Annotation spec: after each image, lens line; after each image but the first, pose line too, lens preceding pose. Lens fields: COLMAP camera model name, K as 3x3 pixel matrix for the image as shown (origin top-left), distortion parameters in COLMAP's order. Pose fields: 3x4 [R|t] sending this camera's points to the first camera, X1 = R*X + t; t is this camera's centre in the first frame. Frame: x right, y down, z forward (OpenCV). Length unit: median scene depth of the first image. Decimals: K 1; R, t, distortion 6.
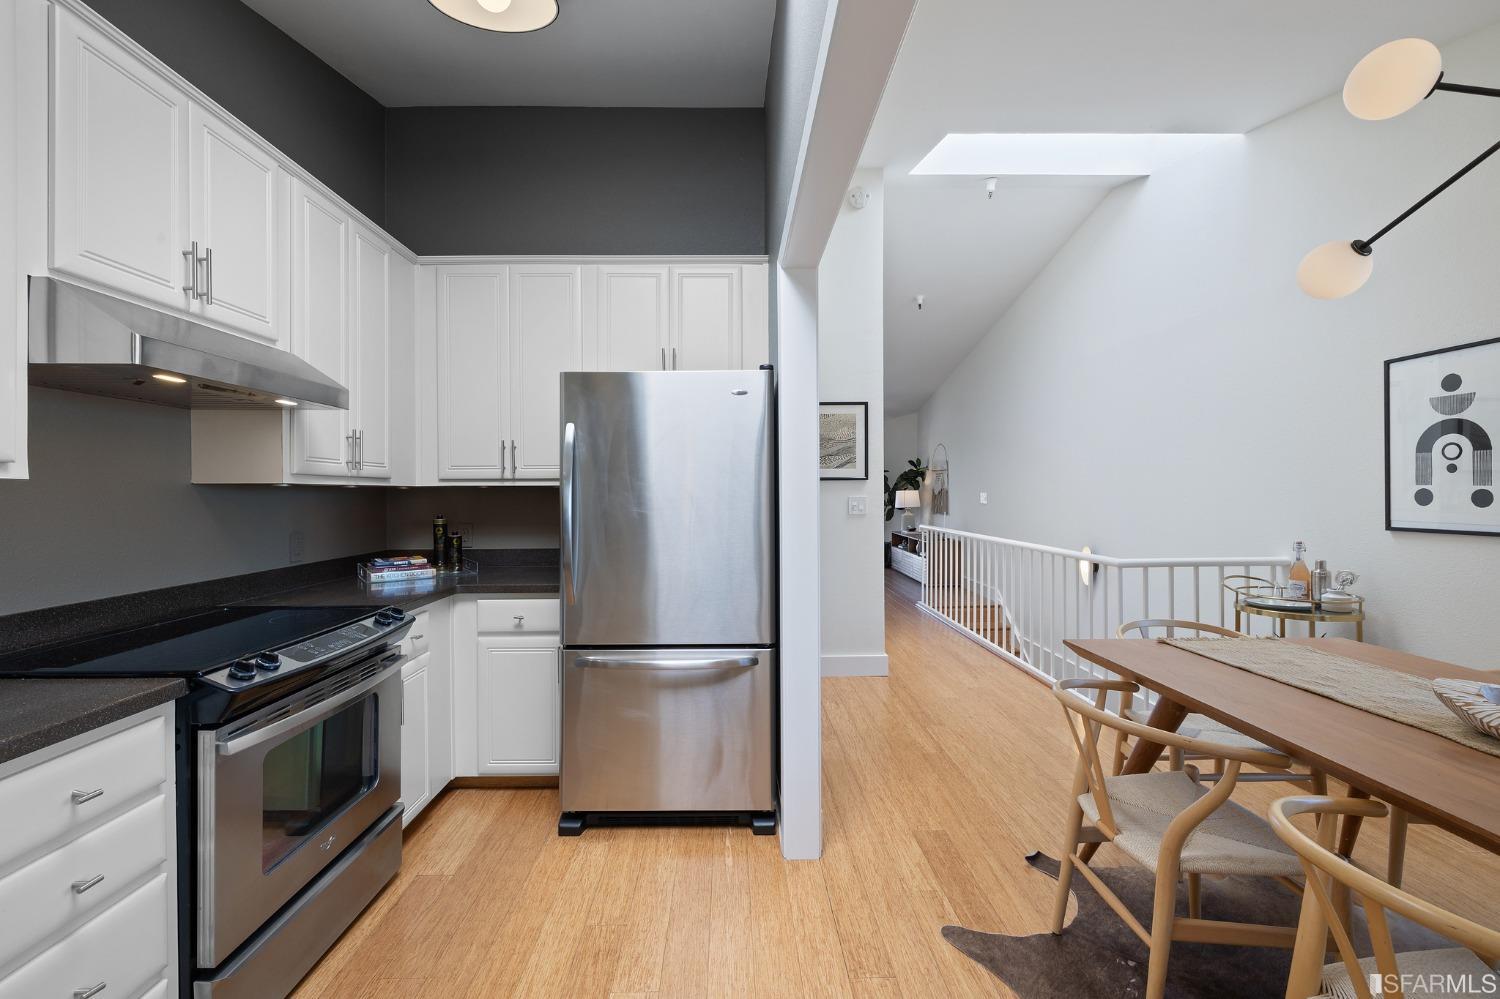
lens RADIAL K [[632.8, 0, 750.9], [0, 632.8, 493.6], [0, 0, 1]] dist [0.002273, -0.000630]
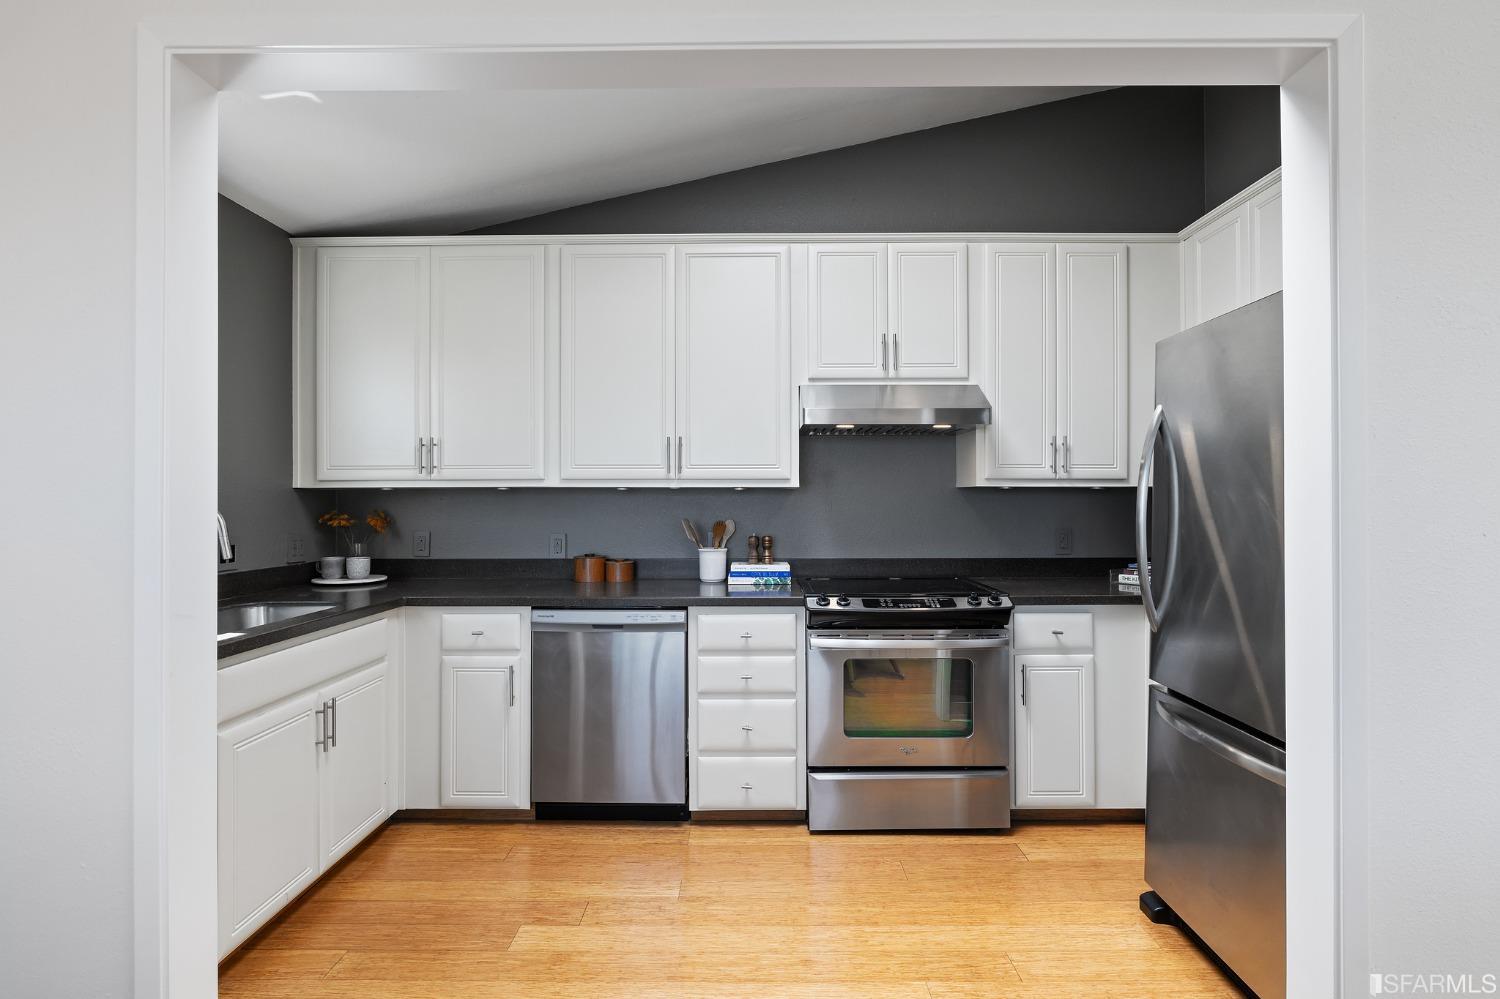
lens RADIAL K [[723.9, 0, 752.2], [0, 723.9, 495.1], [0, 0, 1]] dist [-0.003301, 0.000799]
pose [[-0.035243, -0.001664, -0.999377, 0.749198], [-0.000952, 0.999998, -0.001632, 0.004284], [0.999378, 0.000894, -0.035245, 0.598221]]
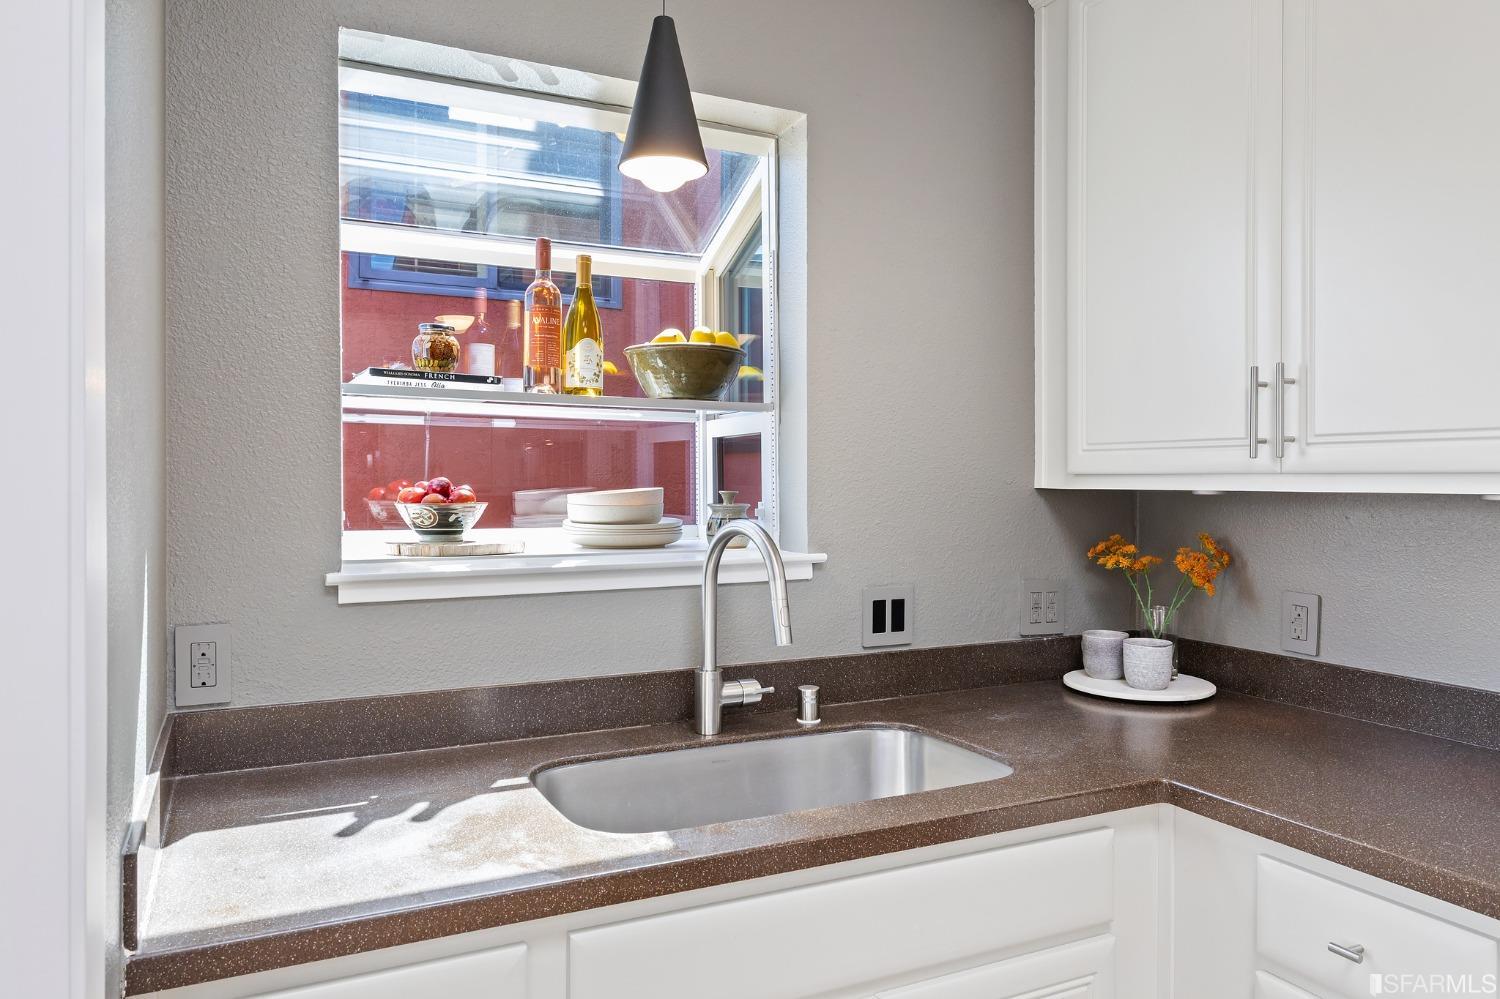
lens RADIAL K [[1021.6, 0, 752.5], [0, 1021.6, 490.6], [0, 0, 1]] dist [0.004117, -0.003337]
pose [[-0.908552, 0.014081, -0.417535, 0.026372], [0.005931, 0.999766, 0.020809, -0.033047], [0.417730, 0.016430, -0.908423, 0.452709]]
